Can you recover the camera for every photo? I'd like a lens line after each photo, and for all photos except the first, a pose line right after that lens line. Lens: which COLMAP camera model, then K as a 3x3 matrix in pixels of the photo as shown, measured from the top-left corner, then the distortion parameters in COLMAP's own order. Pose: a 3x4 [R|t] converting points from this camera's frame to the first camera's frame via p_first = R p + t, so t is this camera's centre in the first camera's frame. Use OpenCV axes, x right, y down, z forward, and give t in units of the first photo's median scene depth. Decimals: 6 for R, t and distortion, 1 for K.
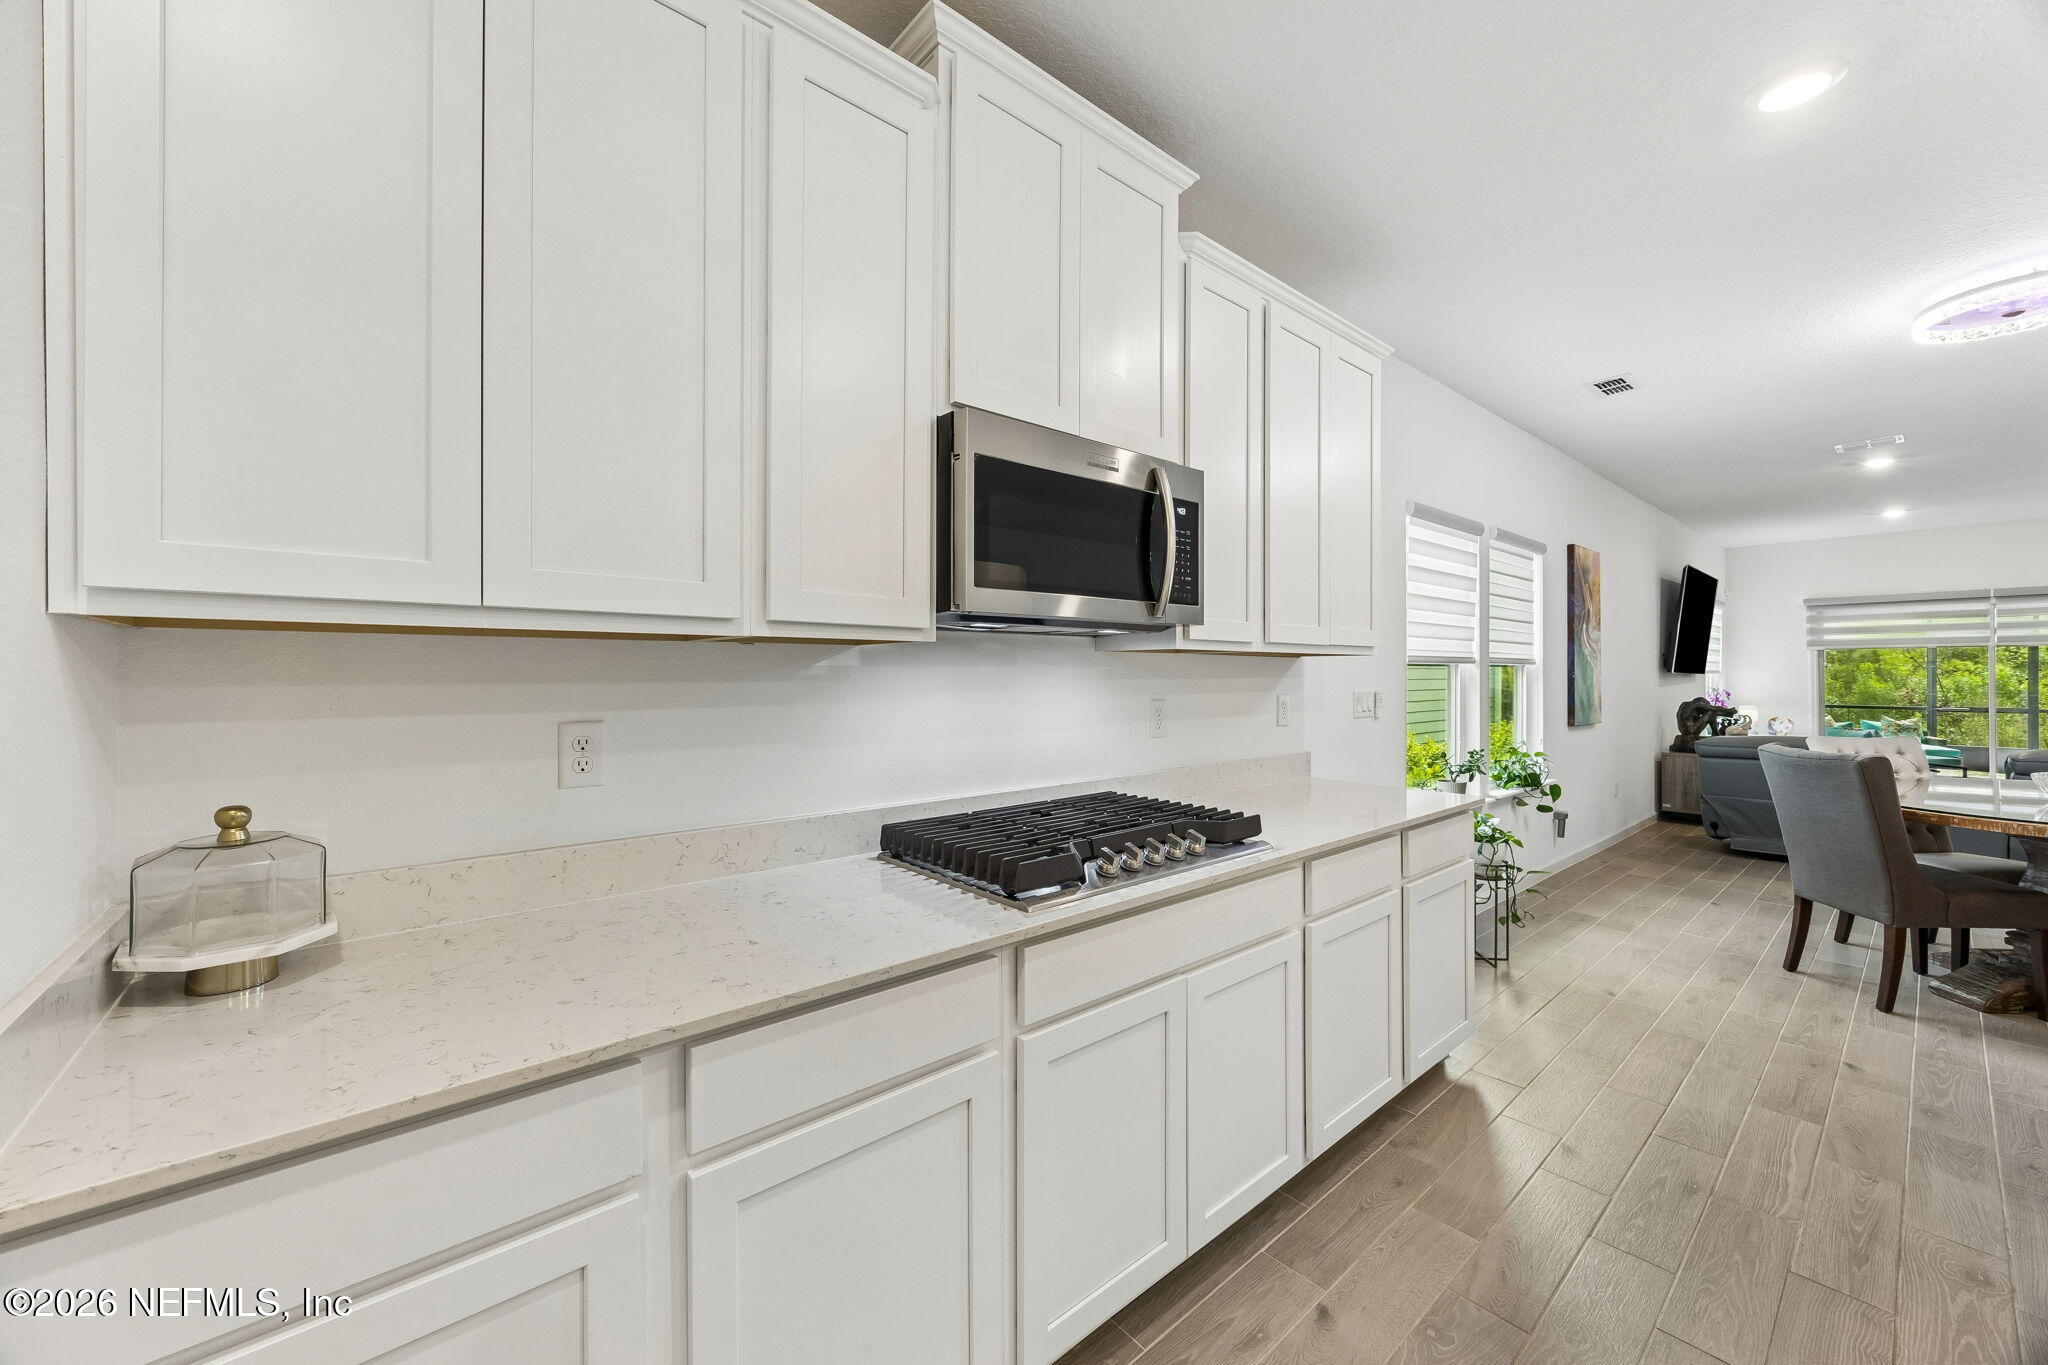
lens RADIAL K [[776.3, 0, 1025.3], [0, 776.3, 677.1], [0, 0, 1]] dist [-0.006021, -0.000065]
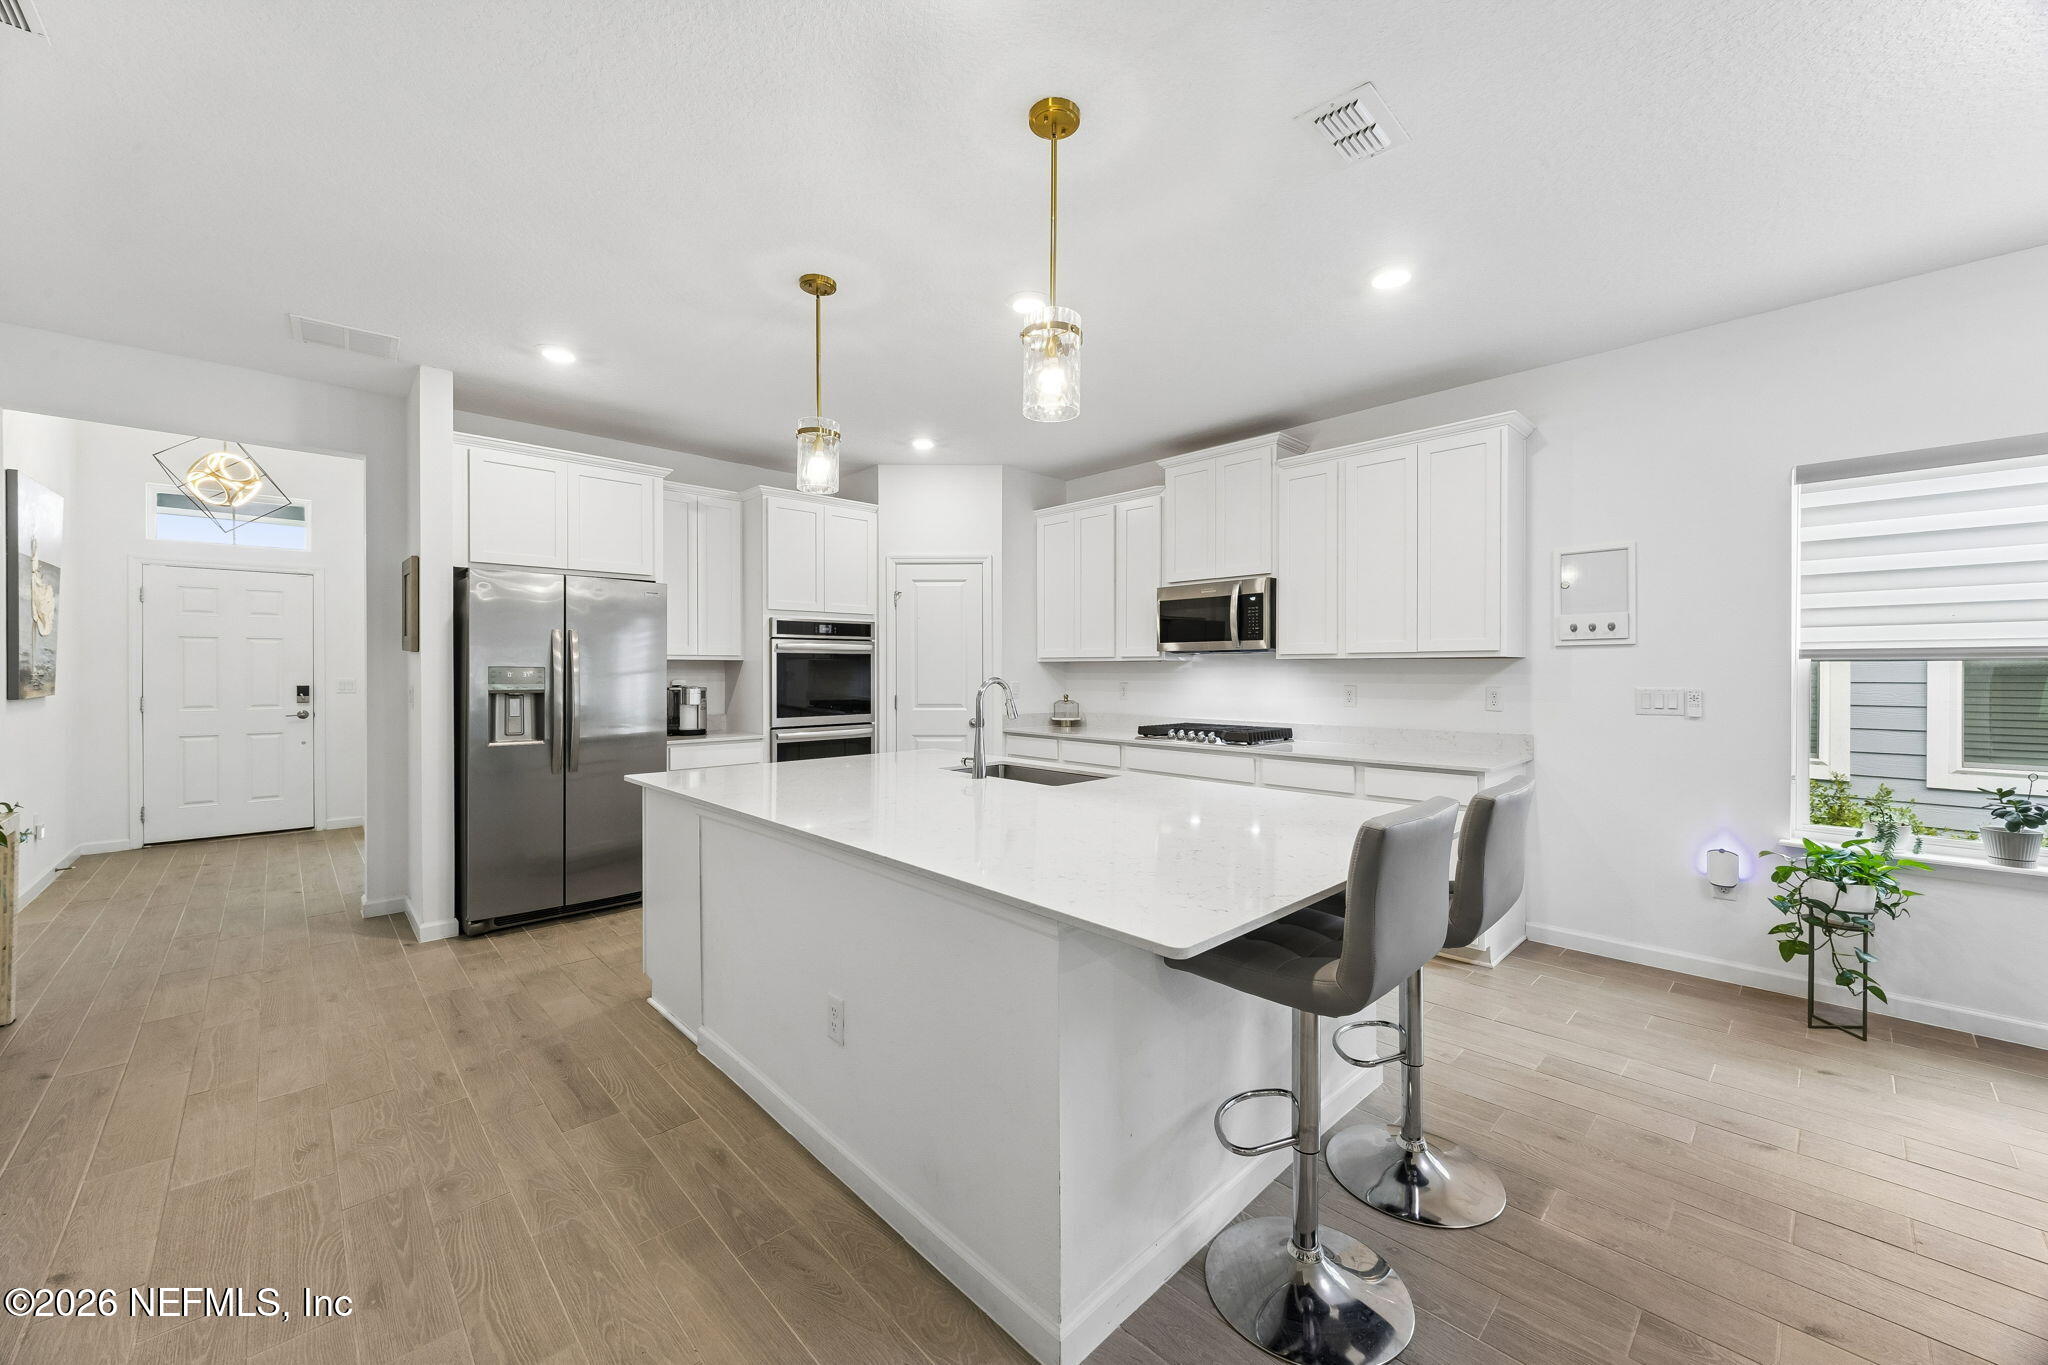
lens RADIAL K [[776.3, 0, 1025.3], [0, 776.3, 677.1], [0, 0, 1]] dist [-0.006021, -0.000065]
pose [[0.058376, 0.014190, -0.998194, 2.643192], [-0.000085, 0.999899, 0.014209, -0.020867], [0.998295, -0.000745, 0.058371, 0.228131]]
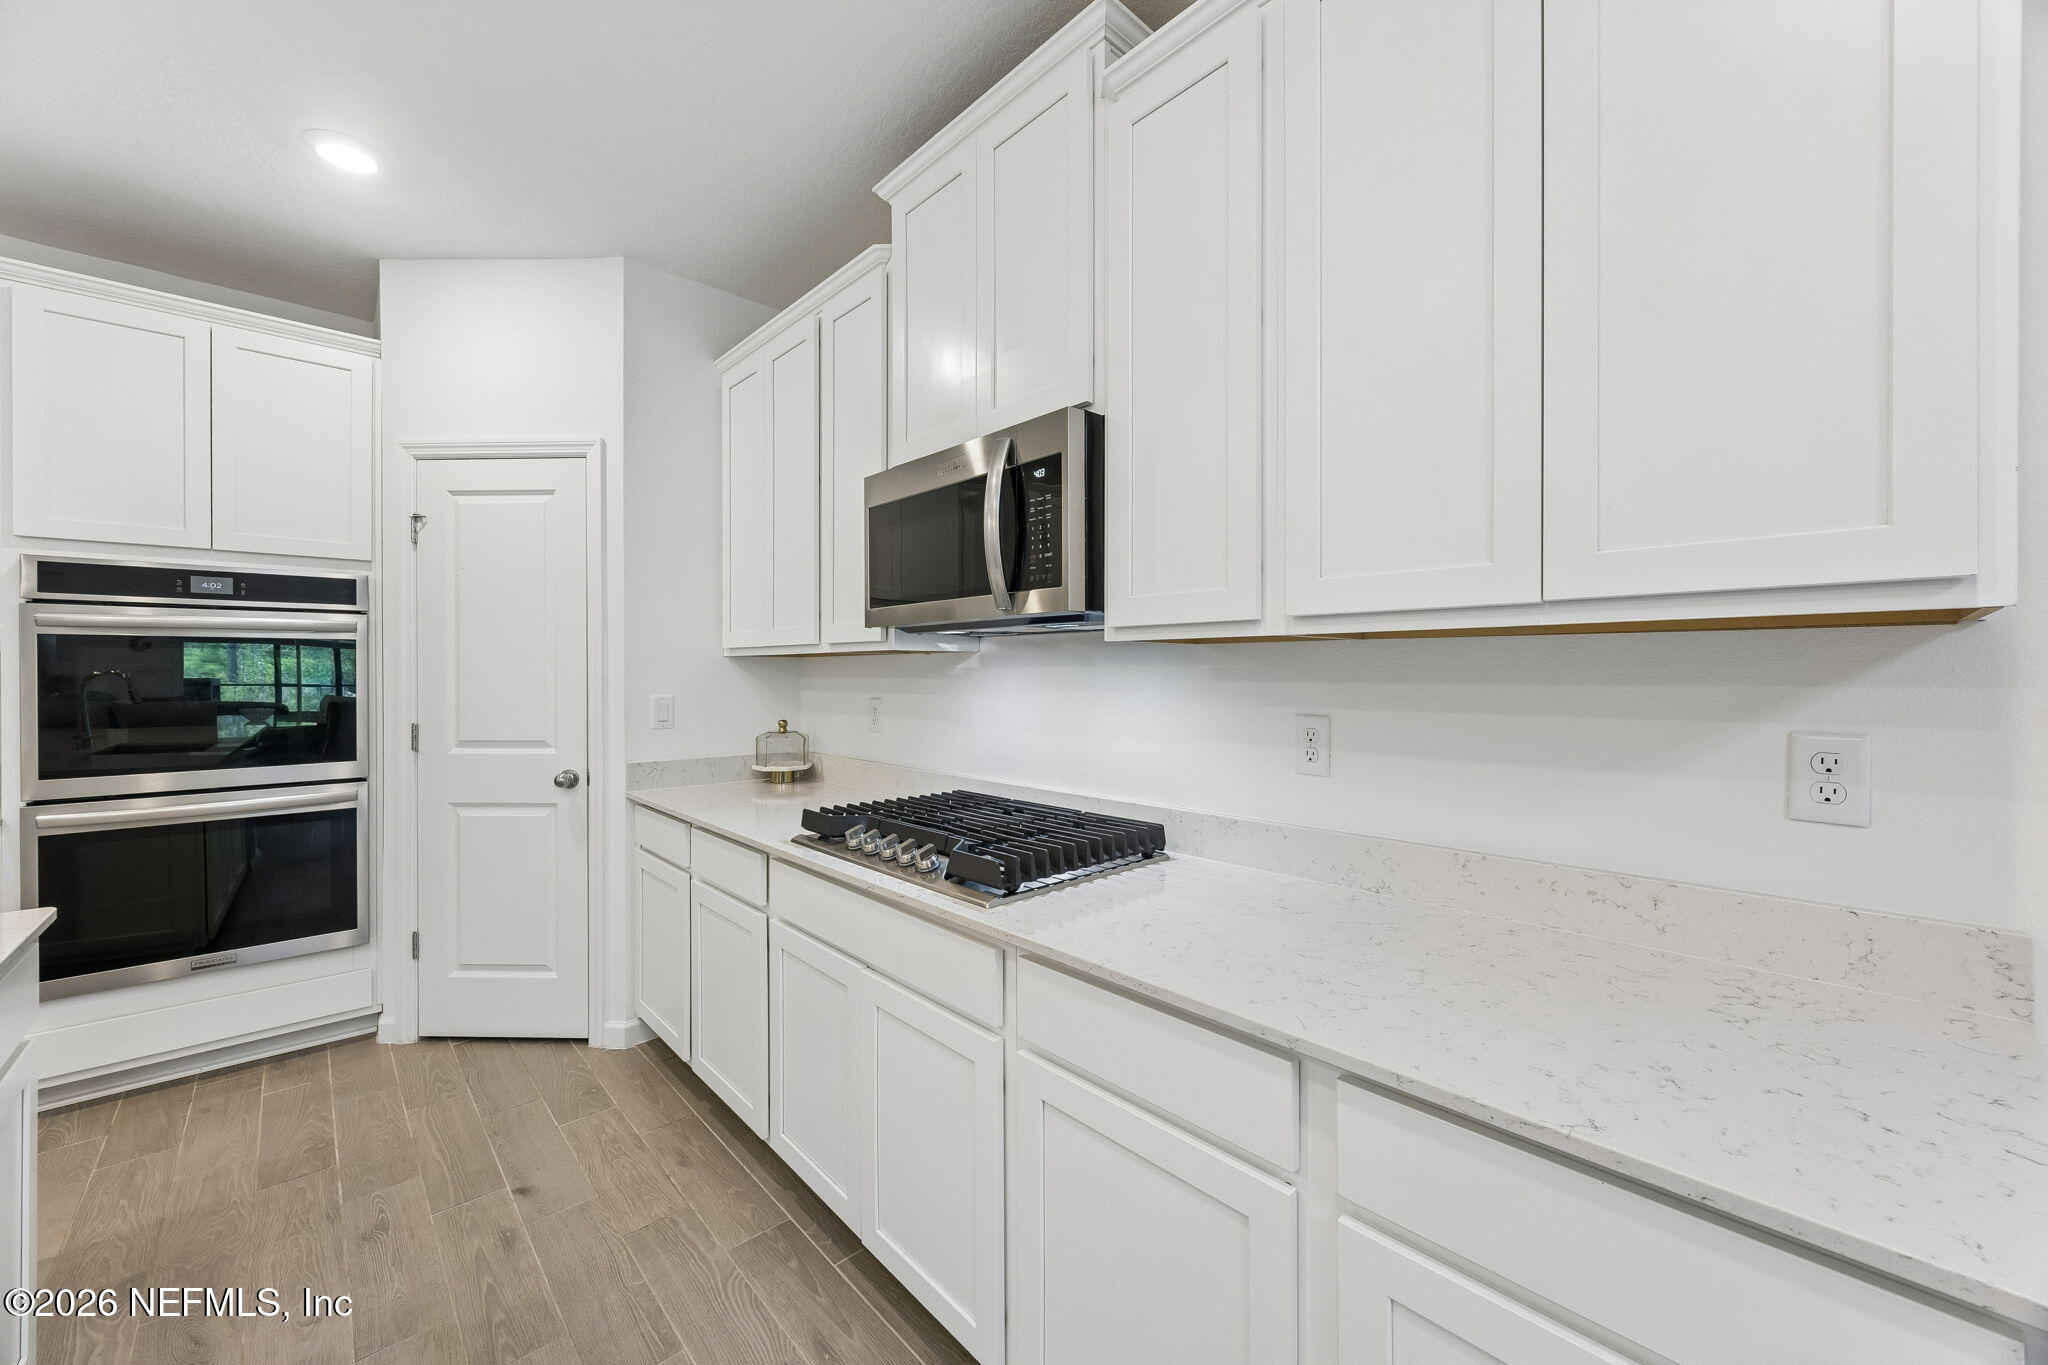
lens RADIAL K [[783.5, 0, 1027.7], [0, 783.5, 676.8], [0, 0, 1]] dist [-0.000666, 0.000213]
pose [[0.047143, 0.008874, -0.998849, 1.111970], [-0.000087, 0.999961, 0.008880, -0.010514], [0.998888, -0.000332, 0.047142, 1.037332]]
